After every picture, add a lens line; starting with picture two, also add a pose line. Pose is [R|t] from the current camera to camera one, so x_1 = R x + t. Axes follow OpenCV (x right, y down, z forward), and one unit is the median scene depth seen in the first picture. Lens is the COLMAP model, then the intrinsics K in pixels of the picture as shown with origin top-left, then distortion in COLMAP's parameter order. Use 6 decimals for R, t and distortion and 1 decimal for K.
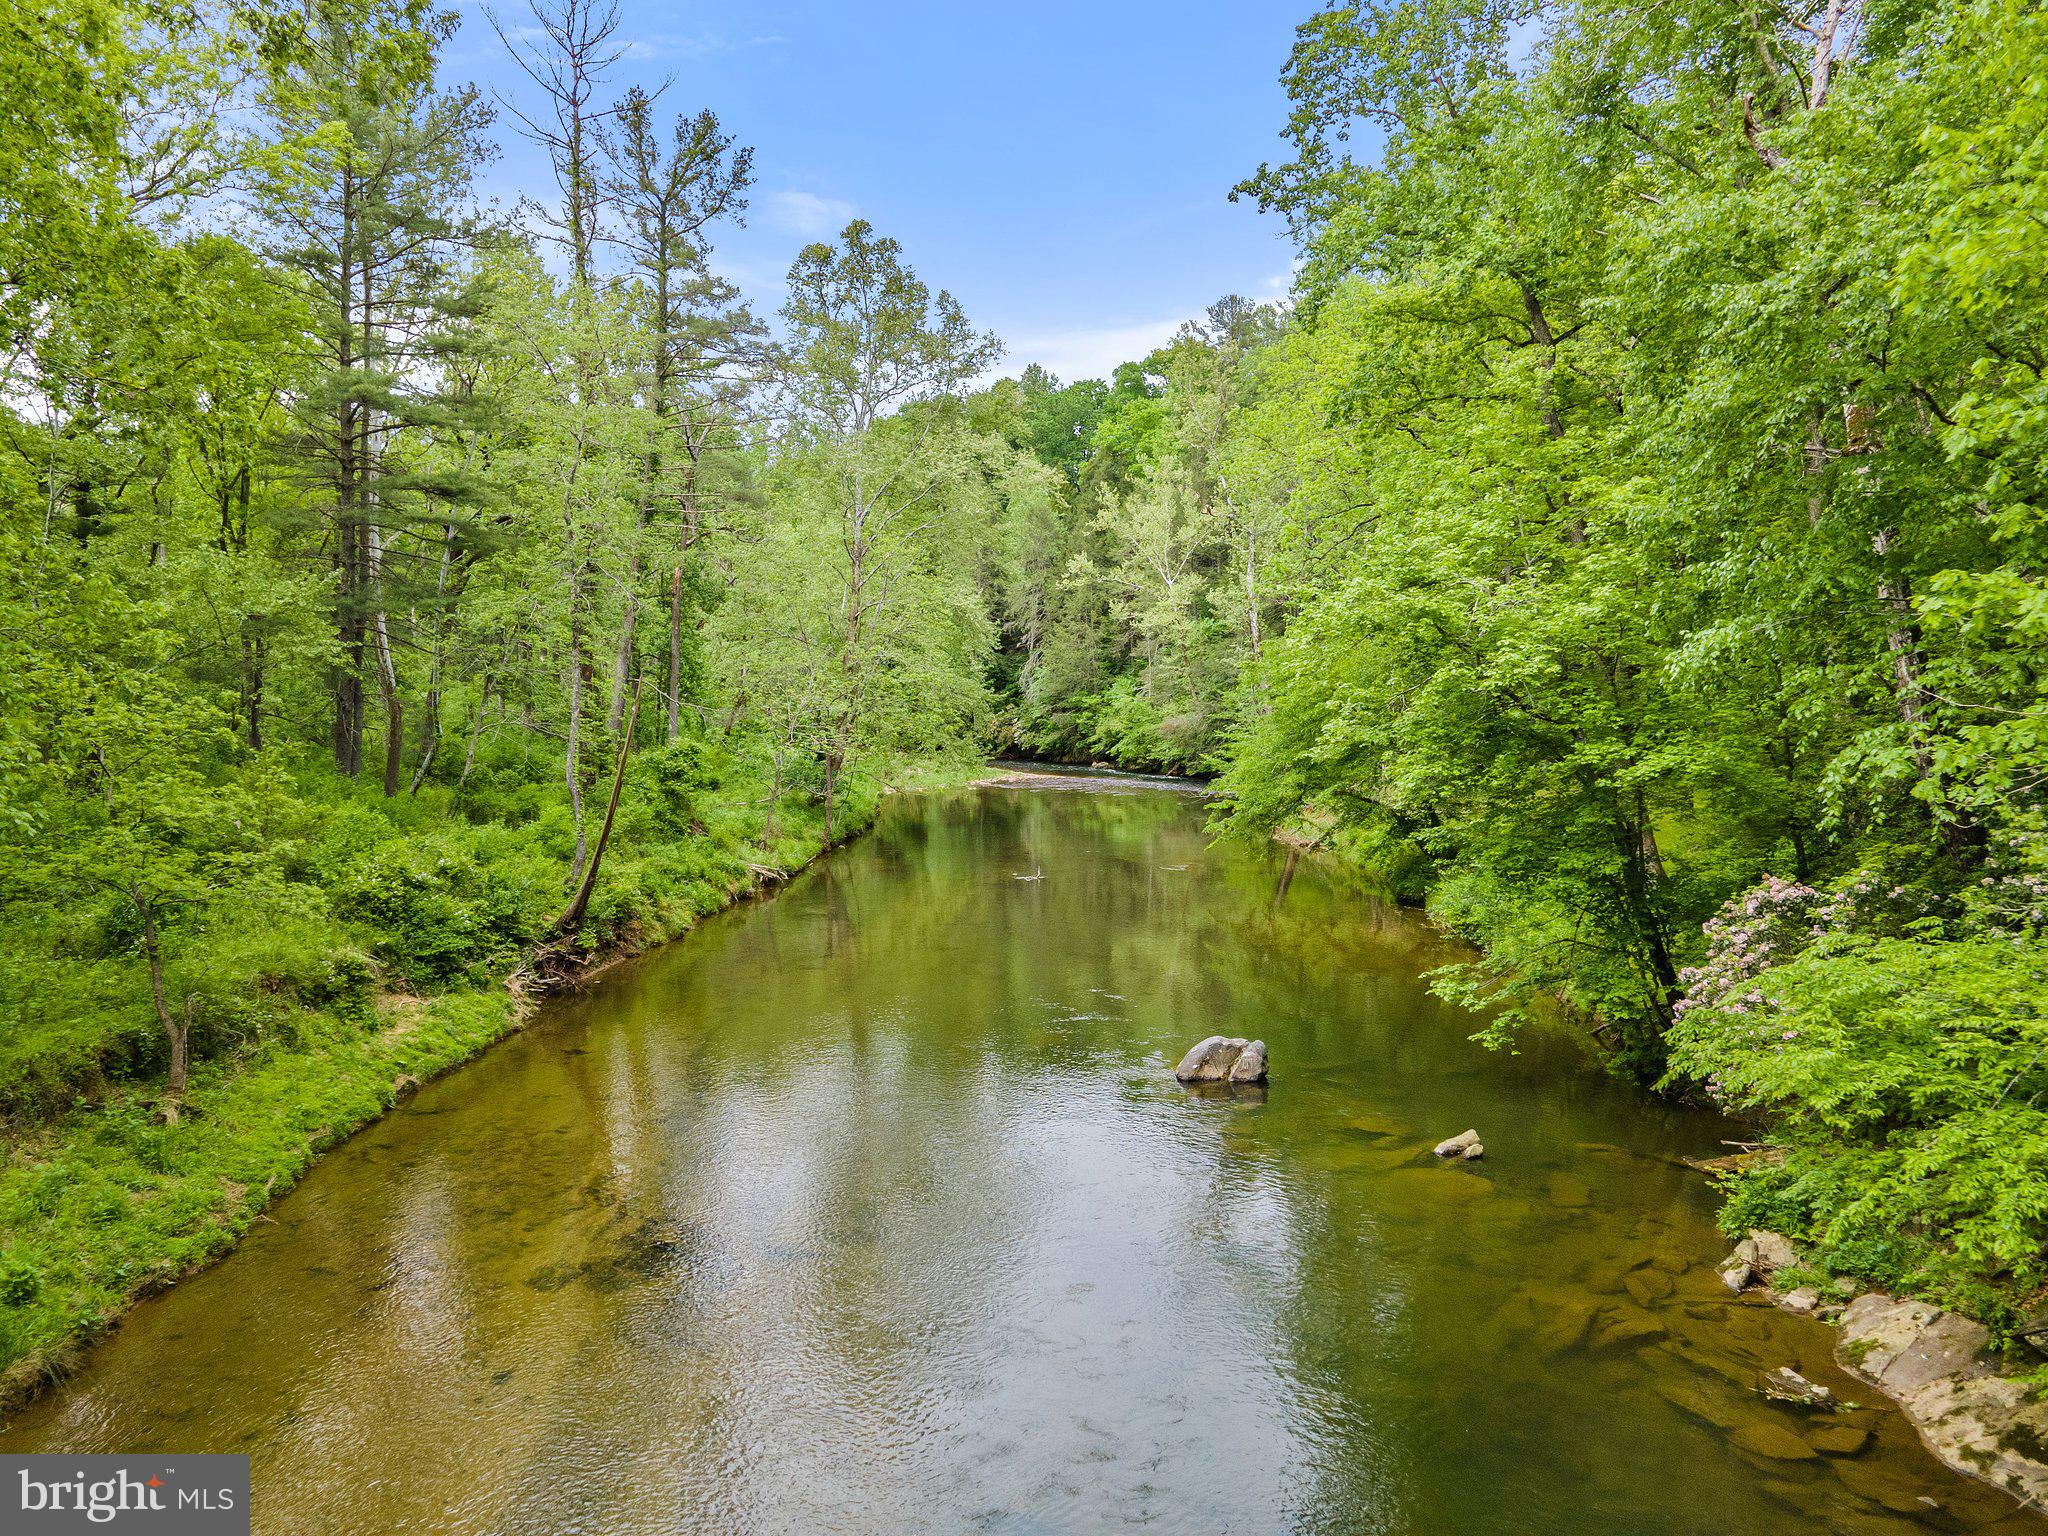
lens RADIAL K [[1490.1, 0, 994.4], [0, 1490.1, 777.1], [0, 0, 1]] dist [0.031331, 0.031111]
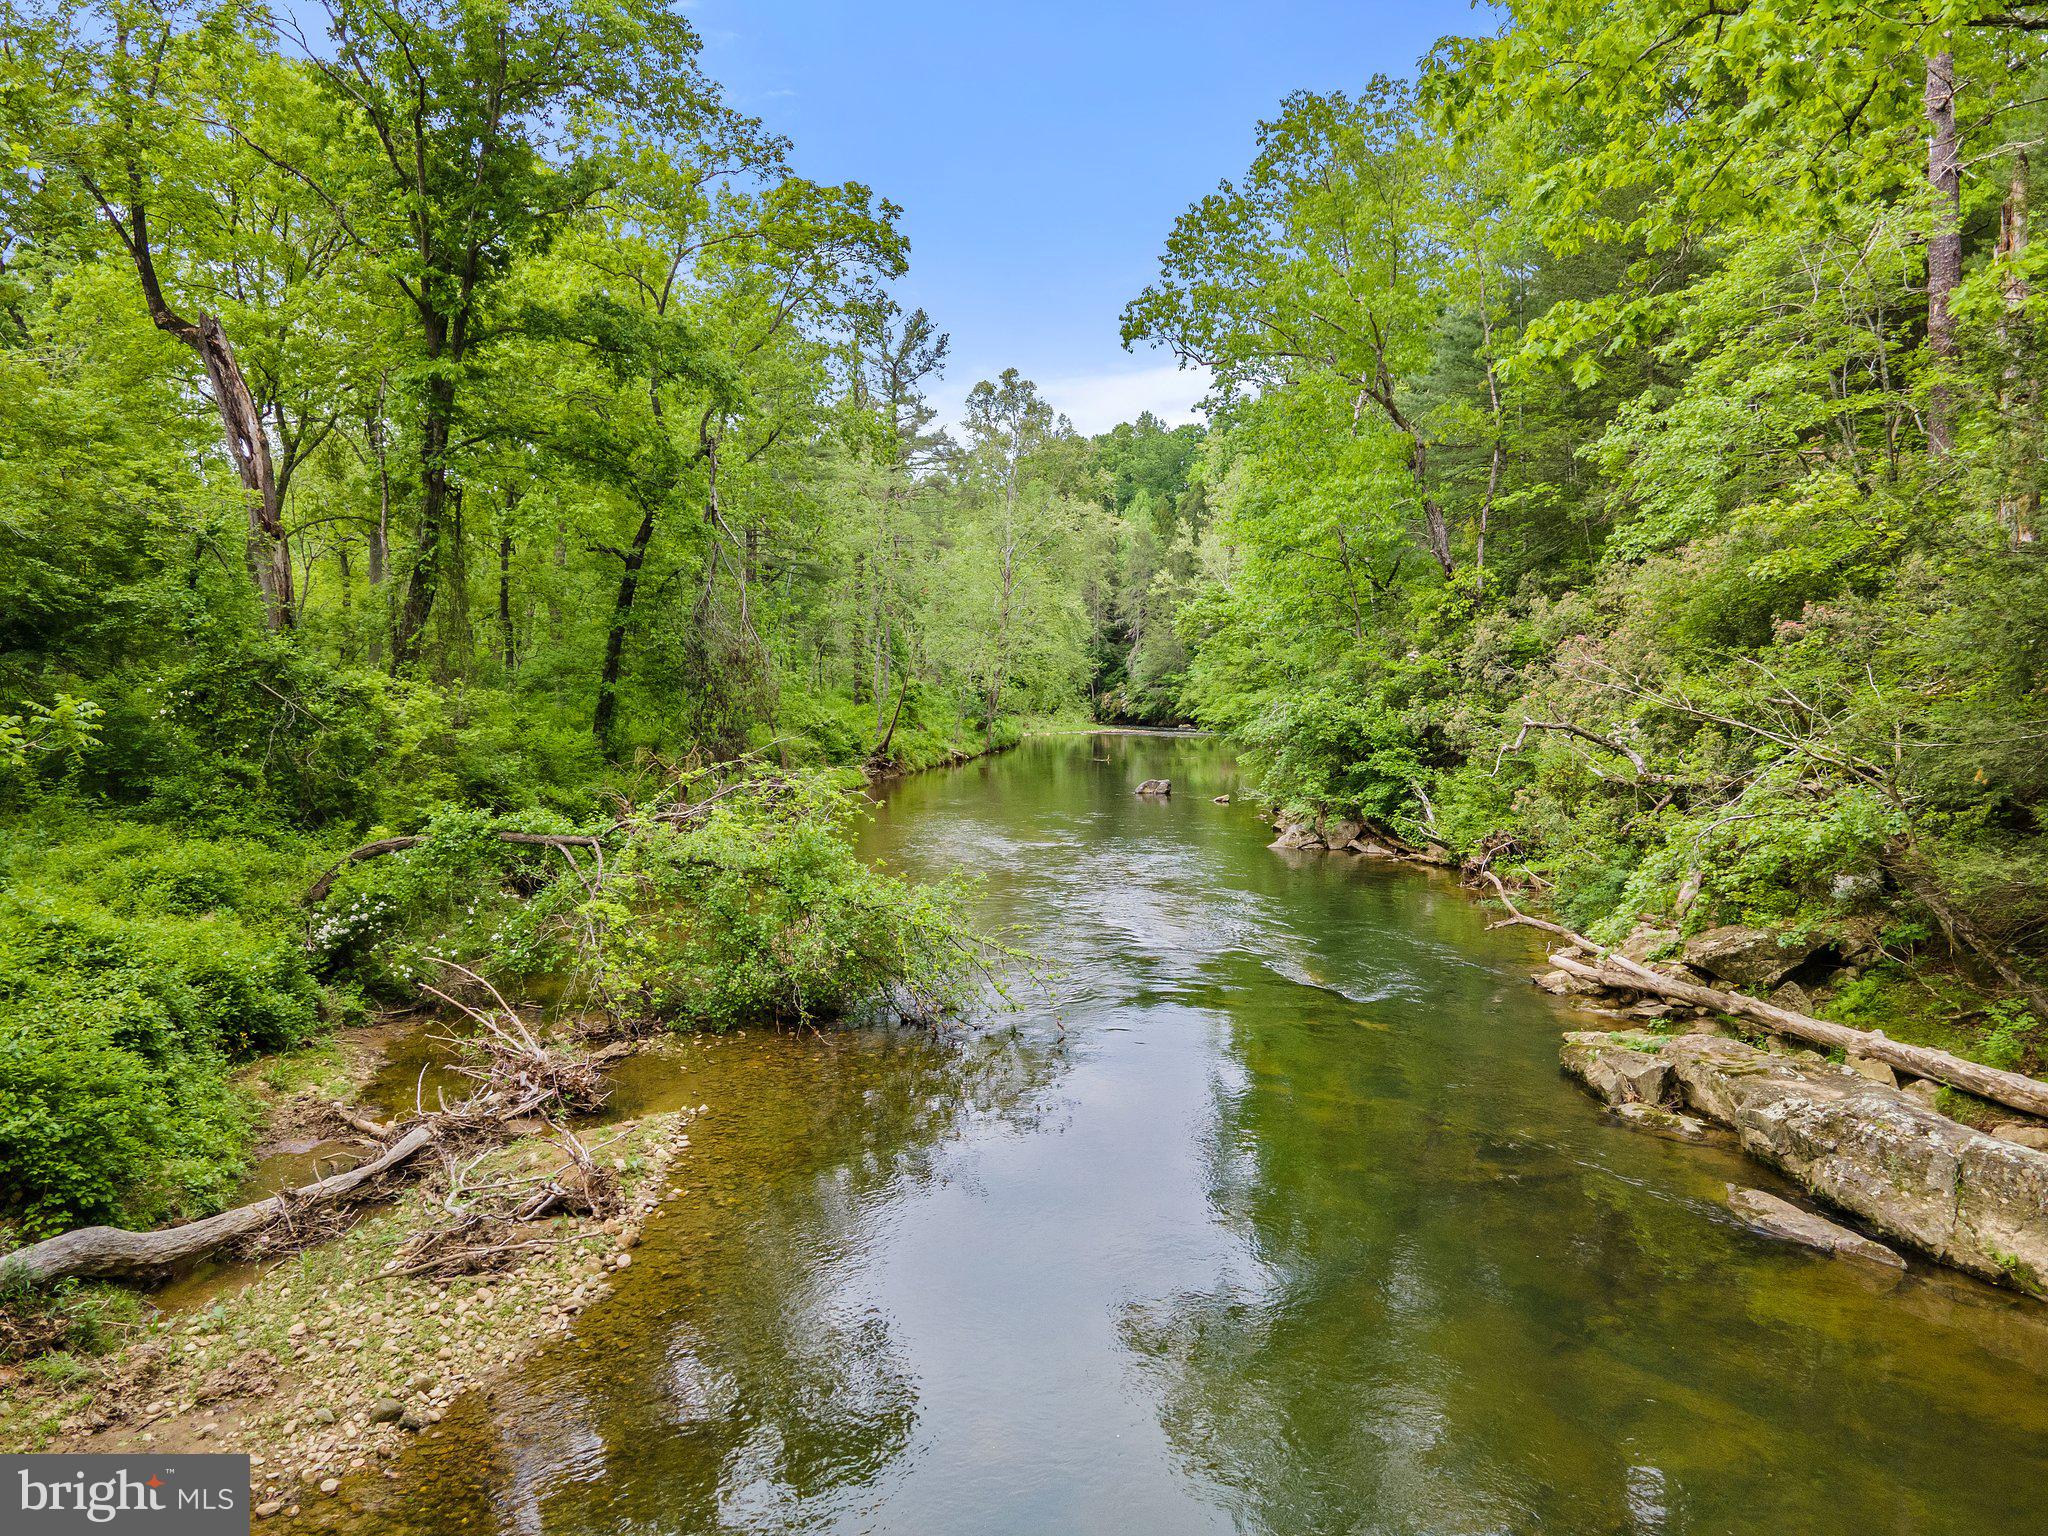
lens RADIAL K [[1490.1, 0, 978.2], [0, 1490.1, 790.9], [0, 0, 1]] dist [0.031331, 0.031111]
pose [[0.994550, 0.012996, -0.103446, 0.045659], [-0.011980, 0.999874, 0.010439, 0.065629], [0.103568, -0.009143, 0.994580, -0.594297]]
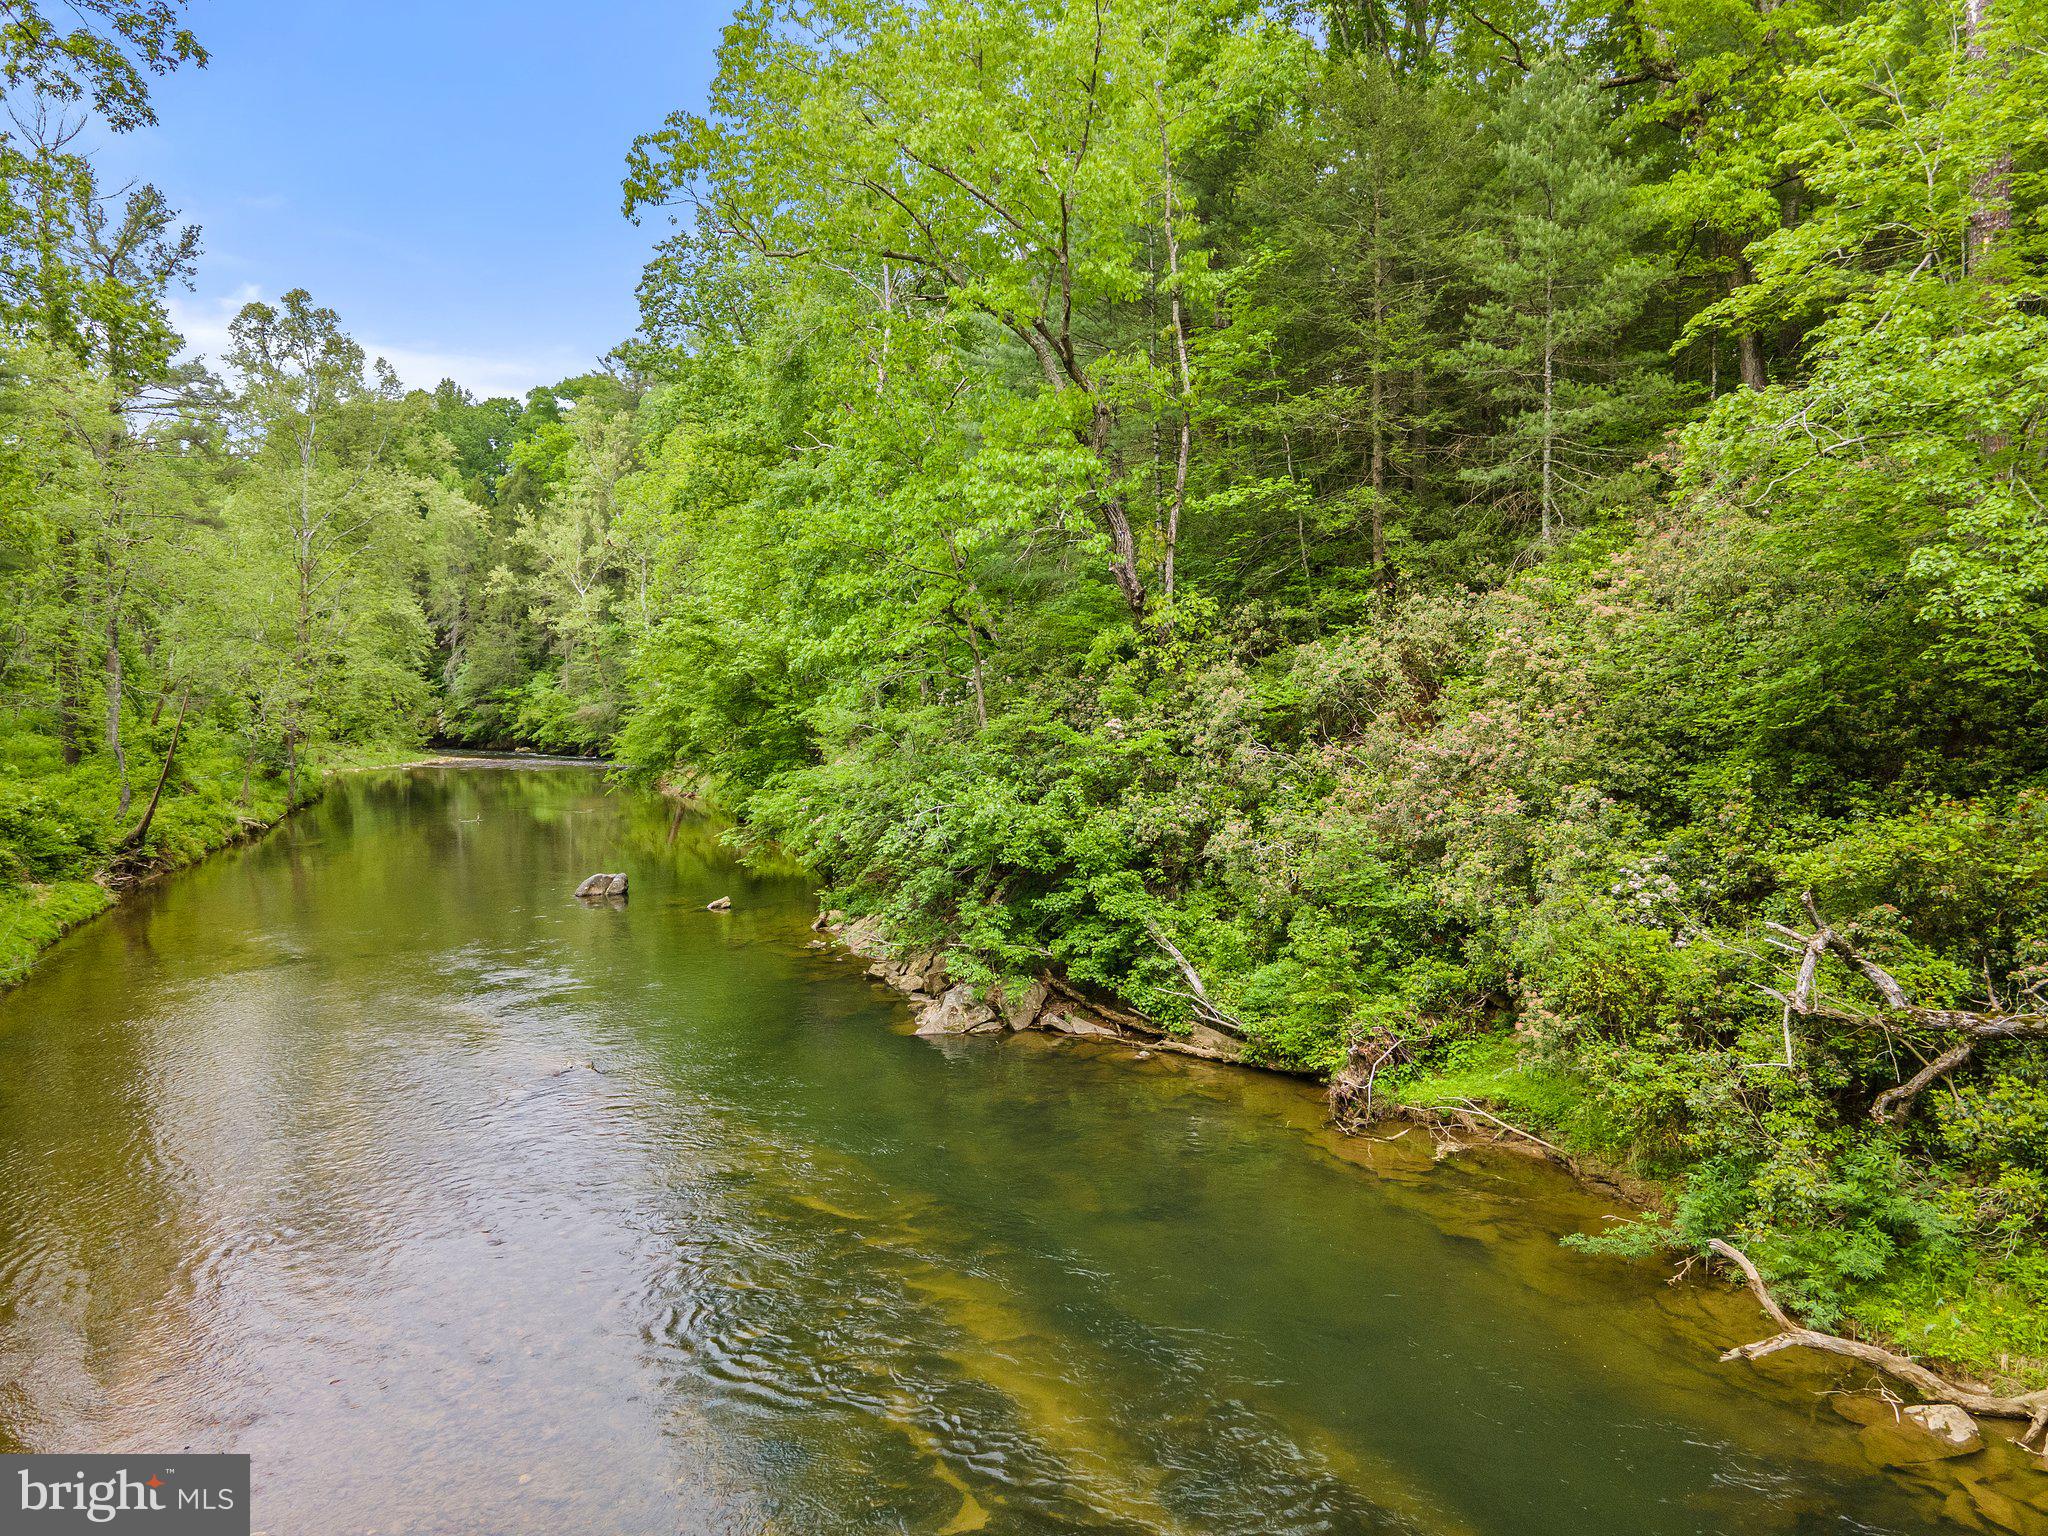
lens RADIAL K [[1490.1, 0, 1004.9], [0, 1490.1, 753.3], [0, 0, 1]] dist [0.031331, 0.031111]
pose [[0.926967, -0.017847, 0.374718, -0.025488], [0.023040, 0.999690, -0.009384, 0.022662], [-0.374434, 0.017332, 0.927091, -0.315206]]
